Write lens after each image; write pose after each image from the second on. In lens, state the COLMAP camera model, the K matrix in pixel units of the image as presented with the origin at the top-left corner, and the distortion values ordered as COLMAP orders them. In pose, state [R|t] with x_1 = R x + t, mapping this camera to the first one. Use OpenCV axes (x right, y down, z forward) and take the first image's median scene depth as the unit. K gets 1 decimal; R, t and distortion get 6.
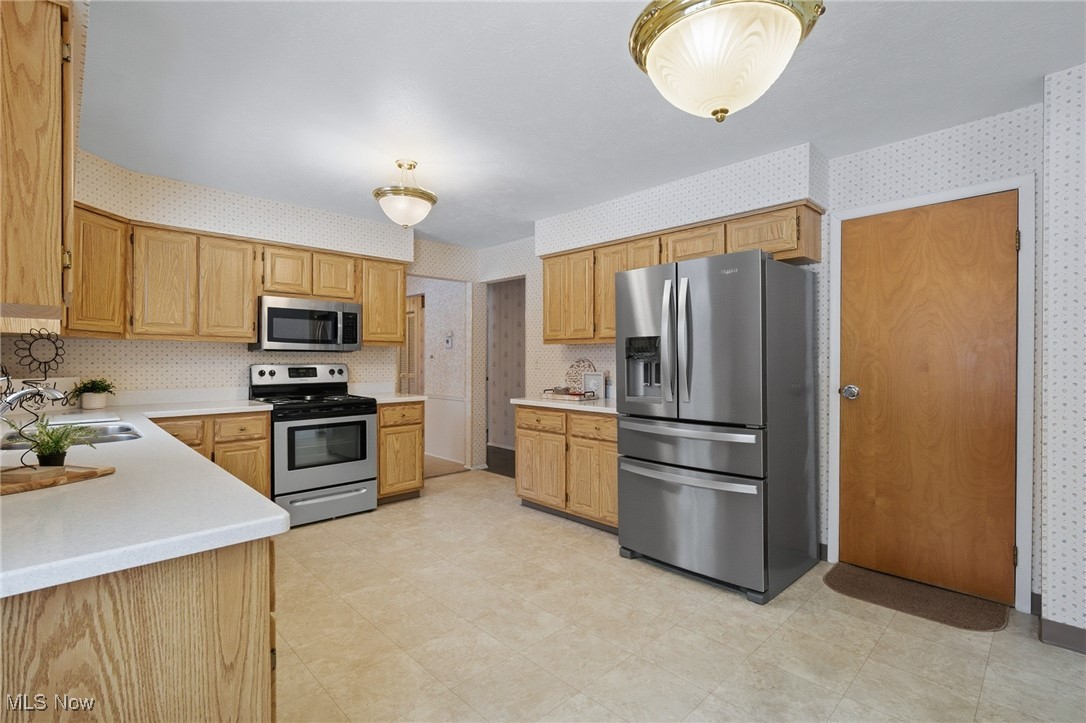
lens RADIAL K [[491.6, 0, 542.1], [0, 491.6, 359.6], [0, 0, 1]] dist [0.000023, 0.000035]
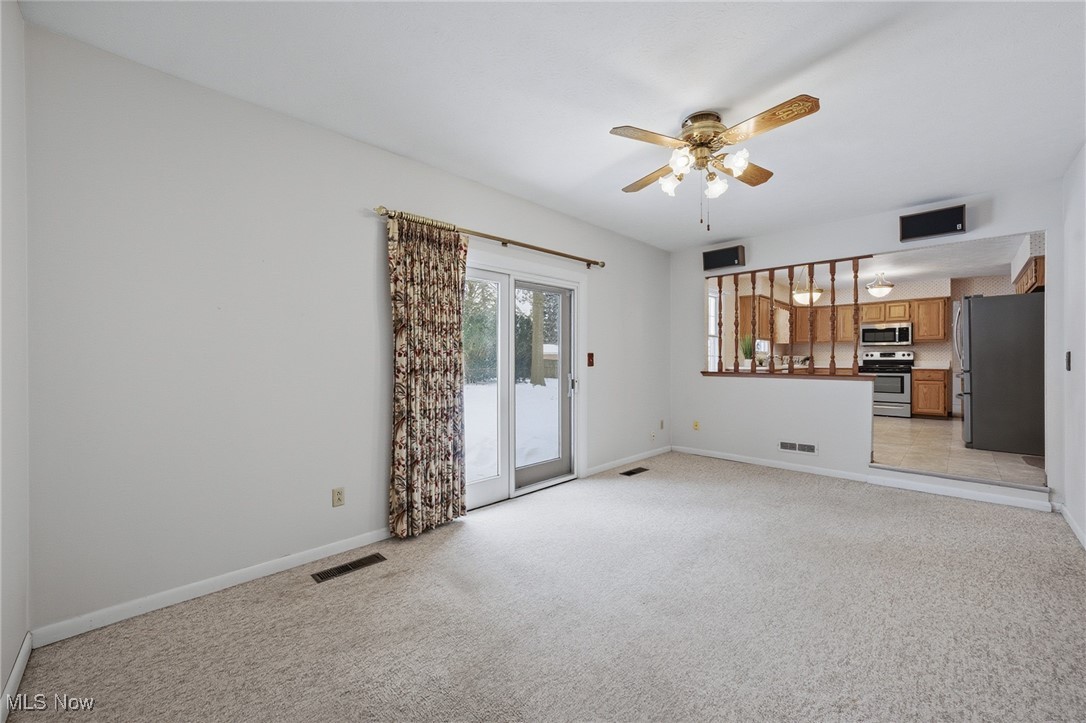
lens RADIAL K [[422.2, 0, 542.0], [0, 422.2, 356.5], [0, 0, 1]] dist [-0.000119, 0.000004]
pose [[0.011722, 0.002809, -0.999927, 1.526762], [0.006430, 0.999975, 0.002885, 0.017982], [0.999911, -0.006463, 0.011703, -0.658850]]
